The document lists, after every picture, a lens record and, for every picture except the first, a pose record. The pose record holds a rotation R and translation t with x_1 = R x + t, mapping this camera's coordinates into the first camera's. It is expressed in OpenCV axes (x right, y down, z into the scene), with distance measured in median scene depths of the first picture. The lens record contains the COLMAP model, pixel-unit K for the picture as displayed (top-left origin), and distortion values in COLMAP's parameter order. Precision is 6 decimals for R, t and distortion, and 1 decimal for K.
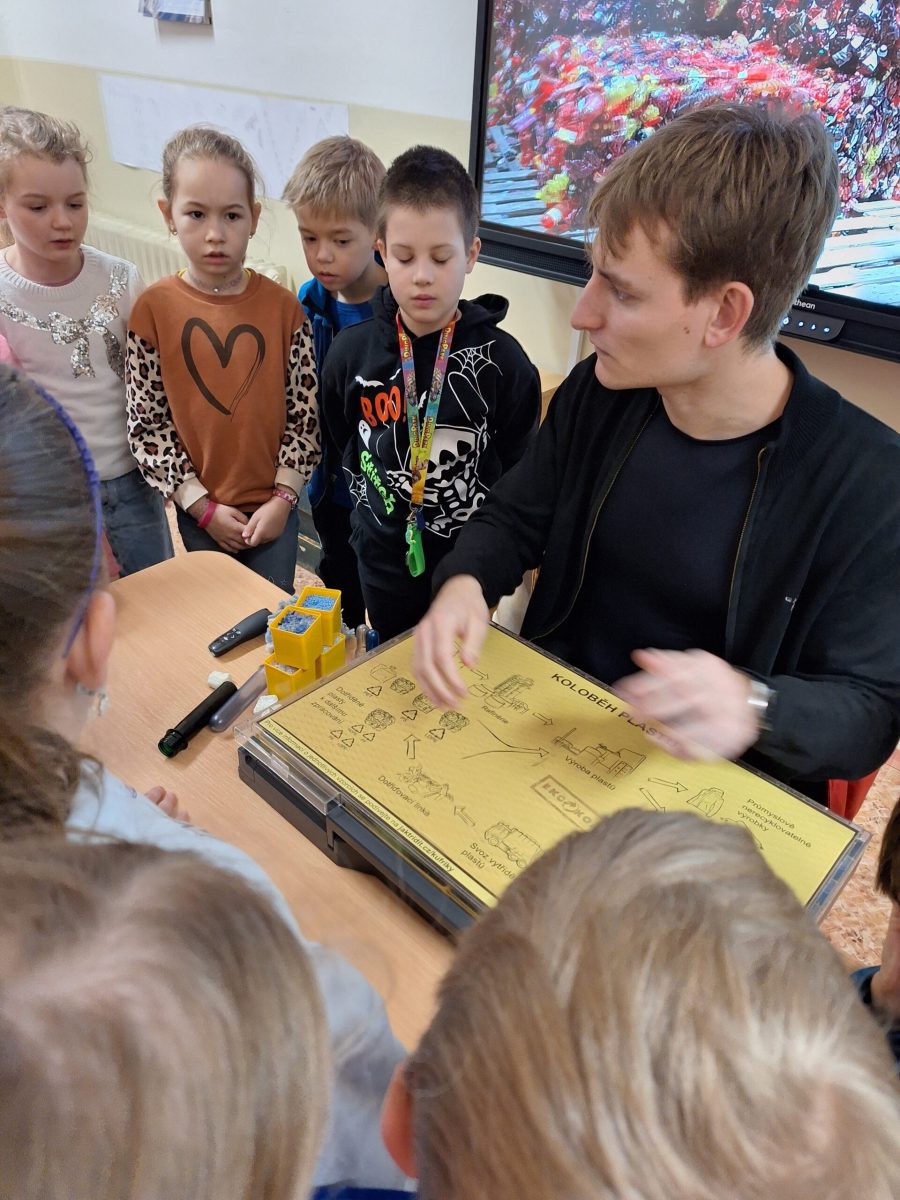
lens RADIAL K [[830.9, 0, 455.1], [0, 830.9, 593.3], [0, 0, 1]] dist [0.035641, -0.042337]
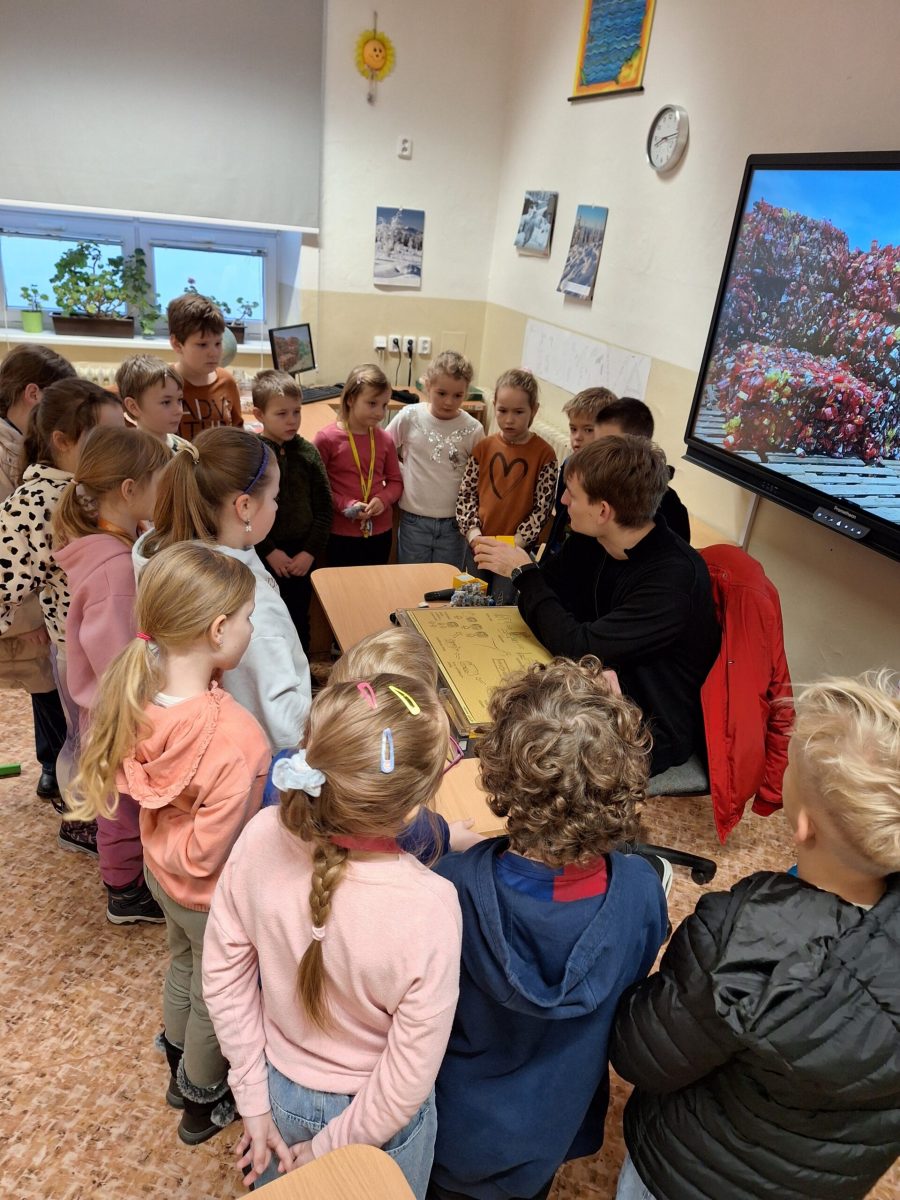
lens RADIAL K [[830.9, 0, 448.1], [0, 830.9, 597.6], [0, 0, 1]] dist [0.035641, -0.042337]
pose [[0.869378, 0.238996, -0.432507, 0.464607], [-0.319219, 0.939747, -0.122372, 0.225483], [0.377201, 0.244452, 0.893288, -0.627205]]
